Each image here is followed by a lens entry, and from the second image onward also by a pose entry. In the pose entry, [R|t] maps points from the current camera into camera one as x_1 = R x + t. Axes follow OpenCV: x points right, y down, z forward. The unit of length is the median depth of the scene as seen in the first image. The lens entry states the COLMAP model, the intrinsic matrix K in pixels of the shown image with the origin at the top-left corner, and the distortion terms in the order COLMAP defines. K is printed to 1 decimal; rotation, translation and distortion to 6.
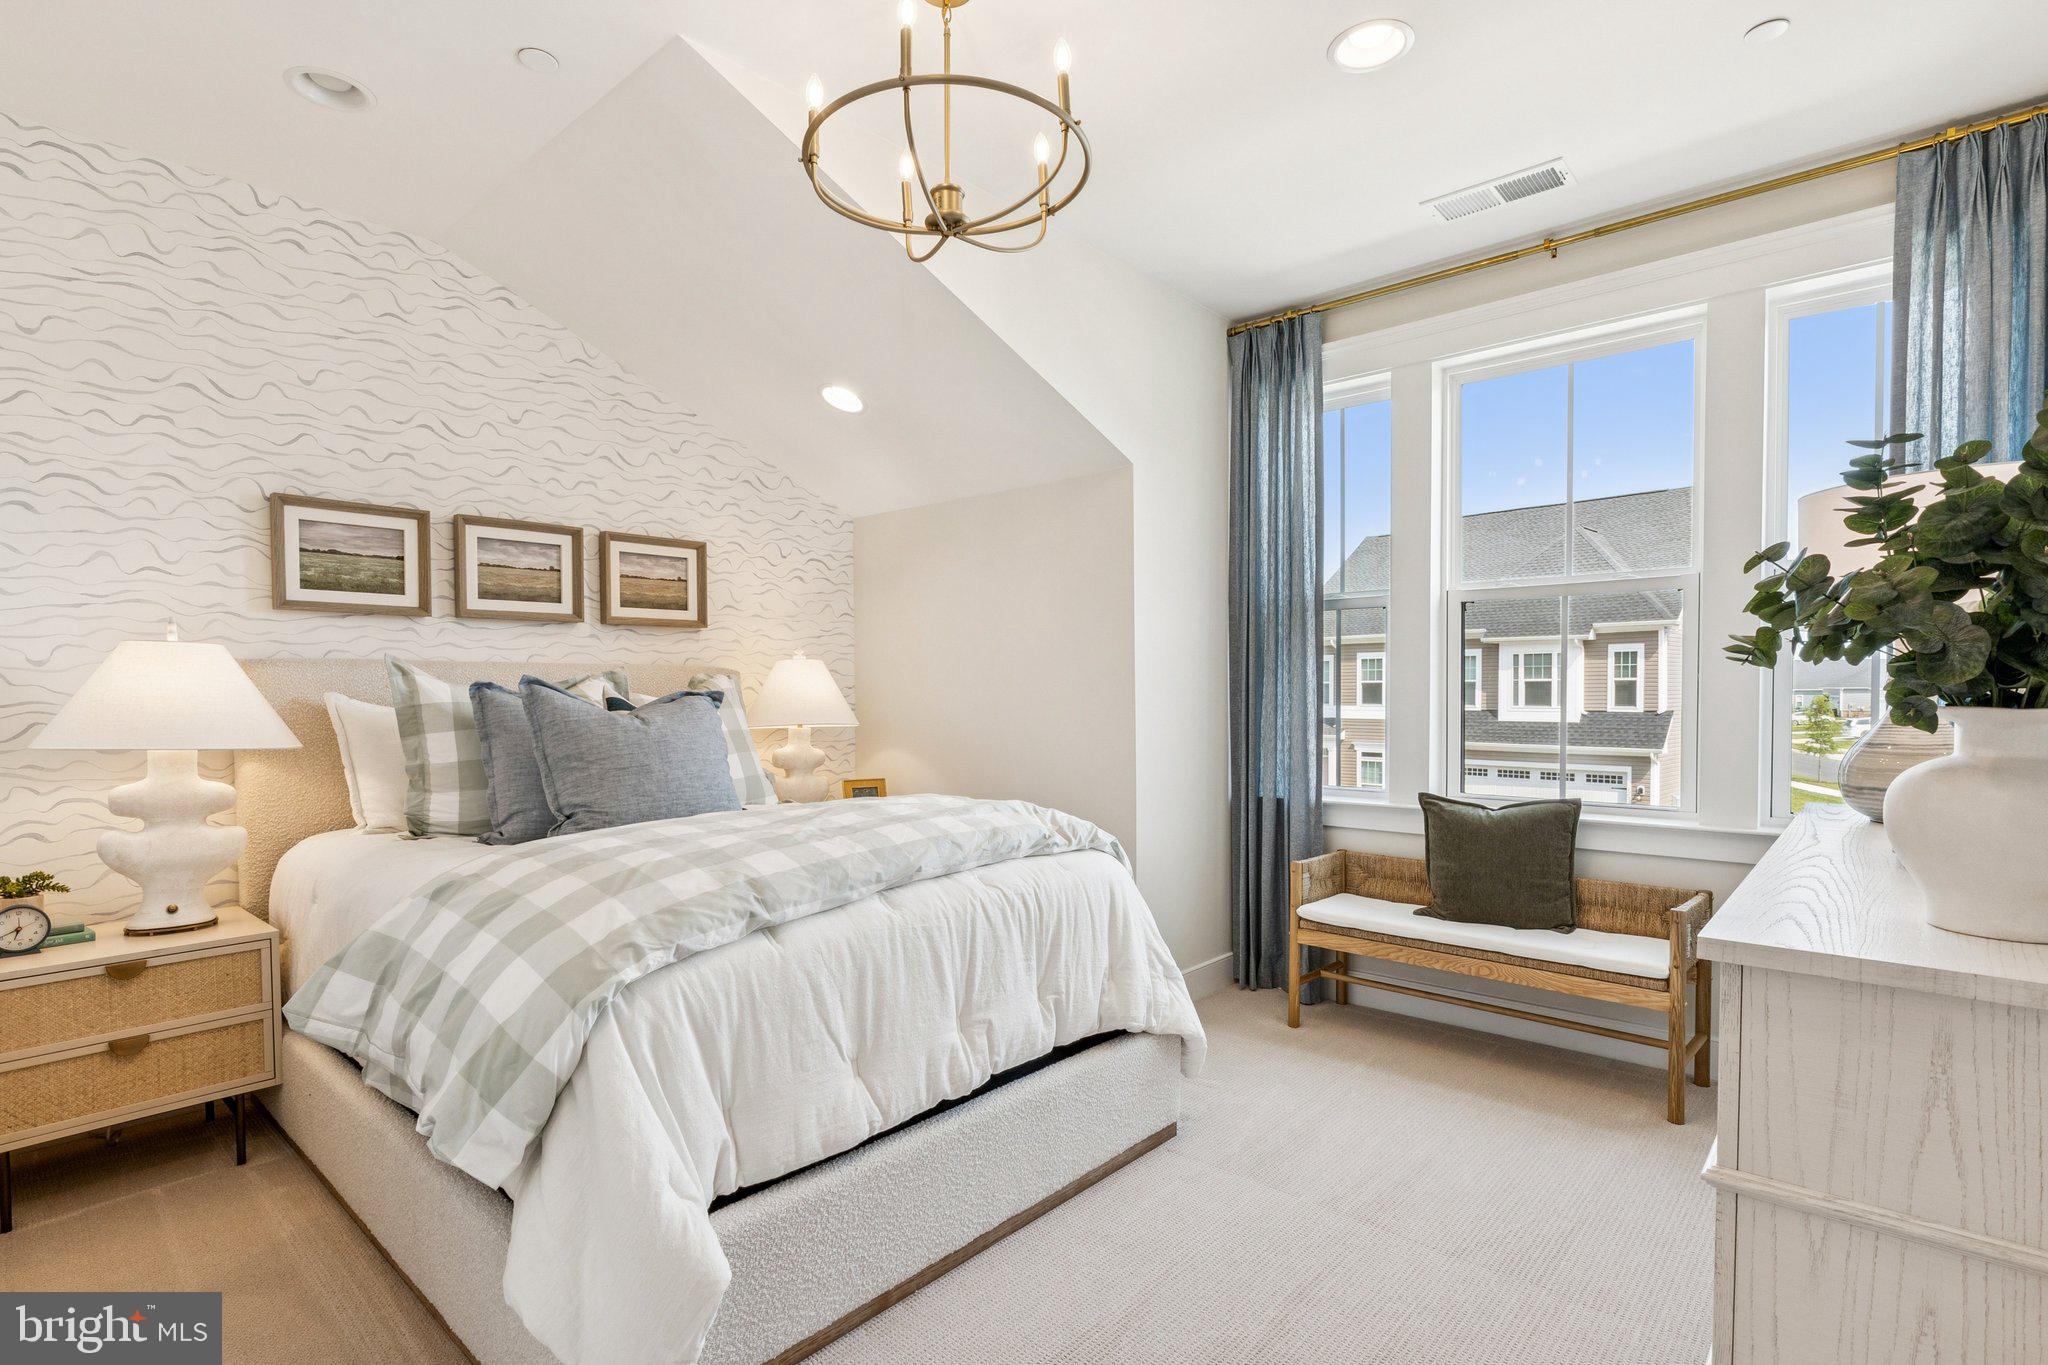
lens RADIAL K [[990.6, 0, 1023.2], [0, 990.6, 687.7], [0, 0, 1]] dist [-0.001262, -0.000332]
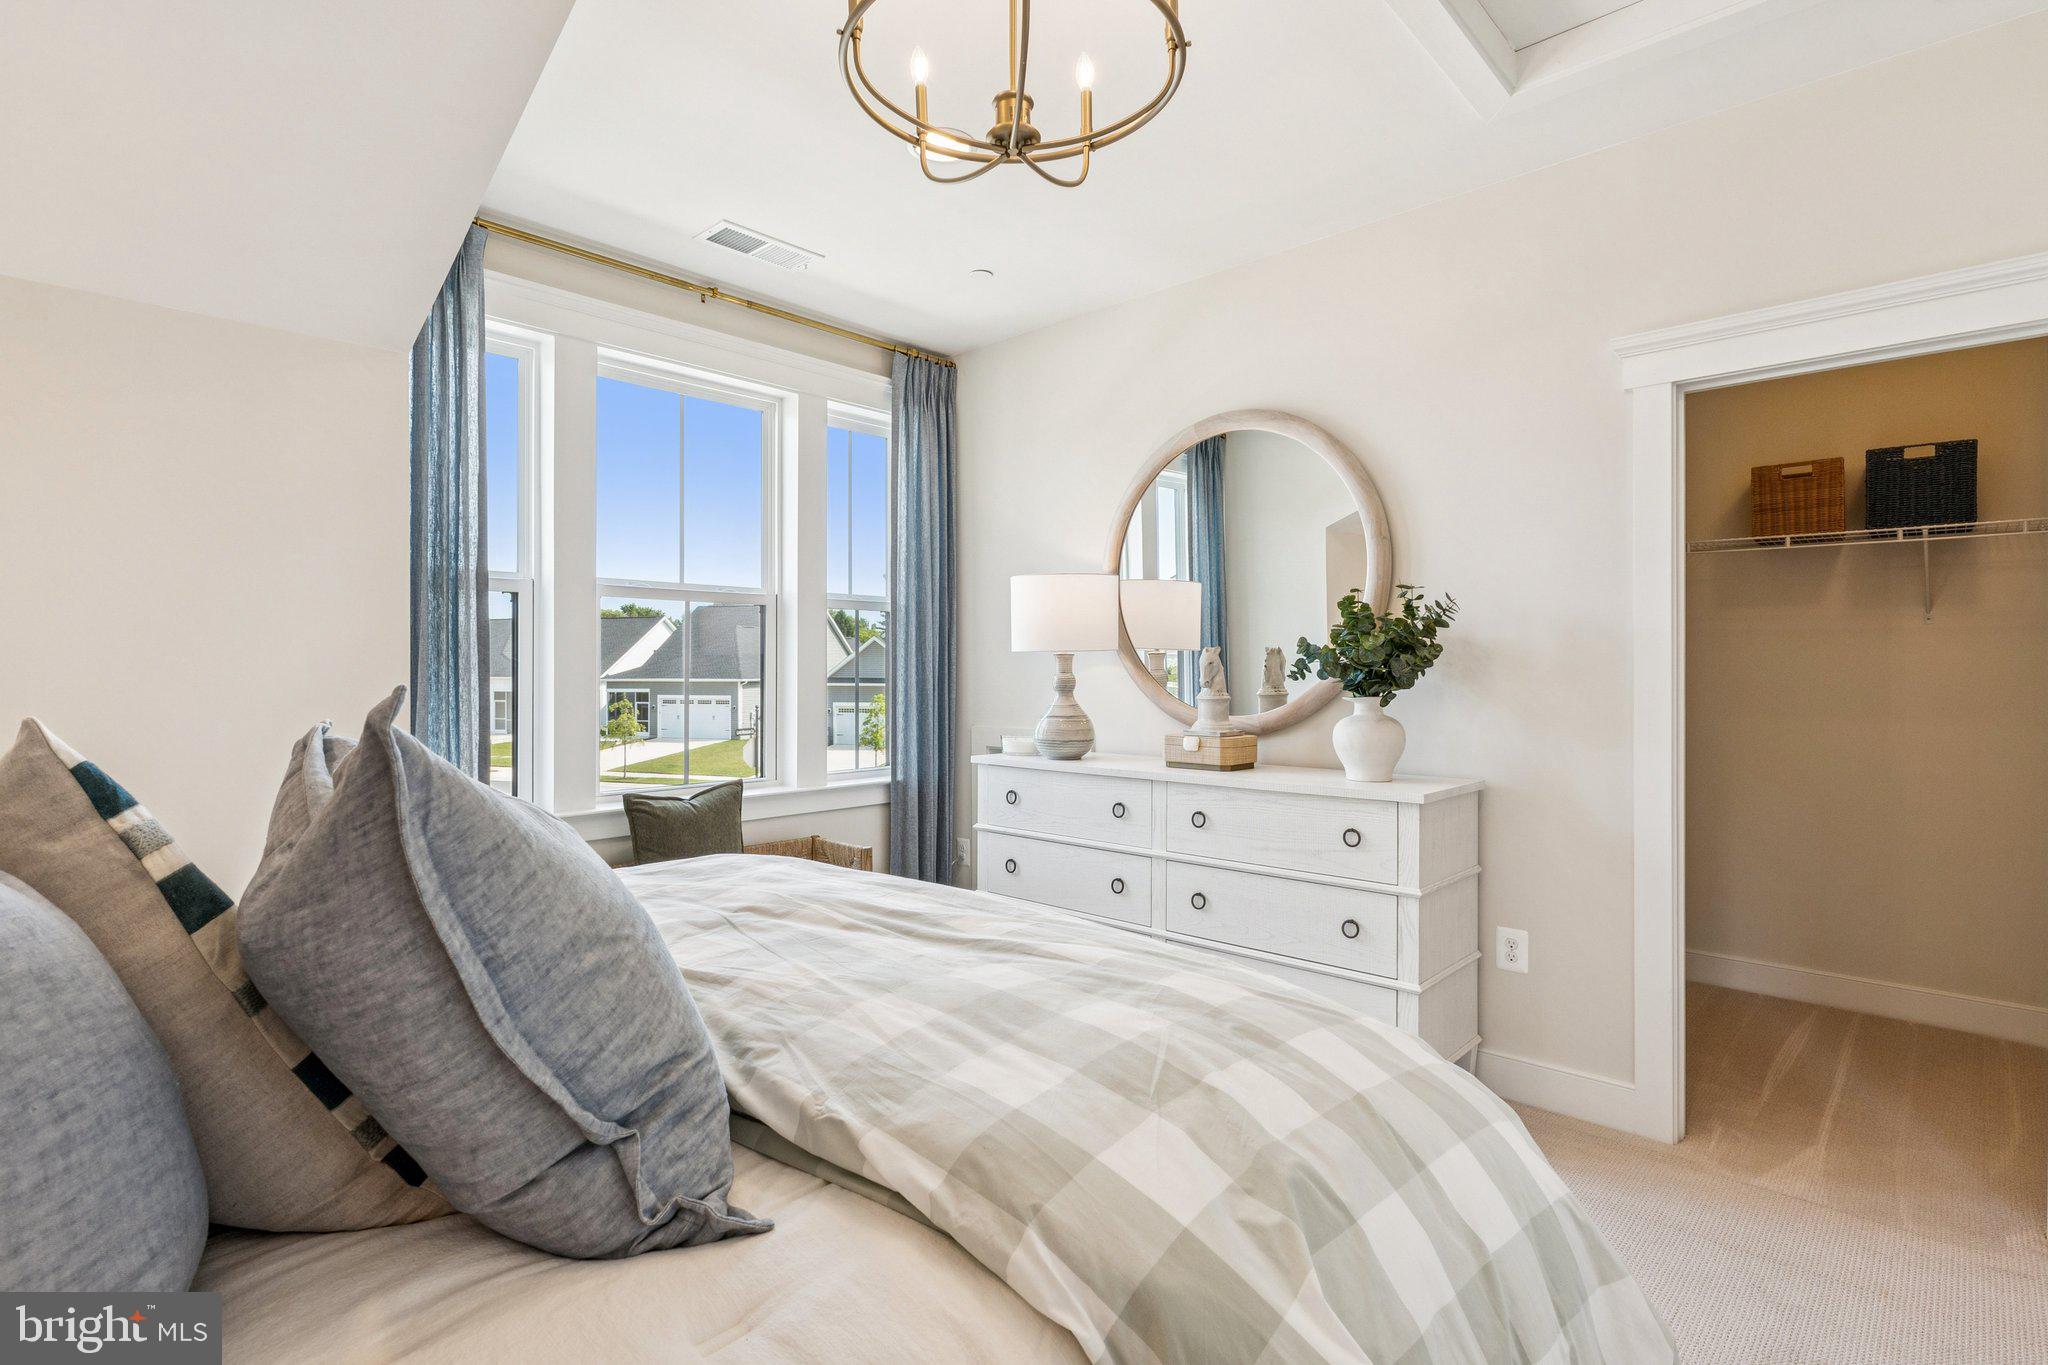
lens RADIAL K [[990.6, 0, 1023.0], [0, 990.6, 674.7], [0, 0, 1]] dist [-0.001262, -0.000332]
pose [[0.008284, -0.002061, 0.999964, -0.609786], [0.009657, 0.999951, 0.001981, -0.010416], [-0.999919, 0.009641, 0.008304, 0.656496]]
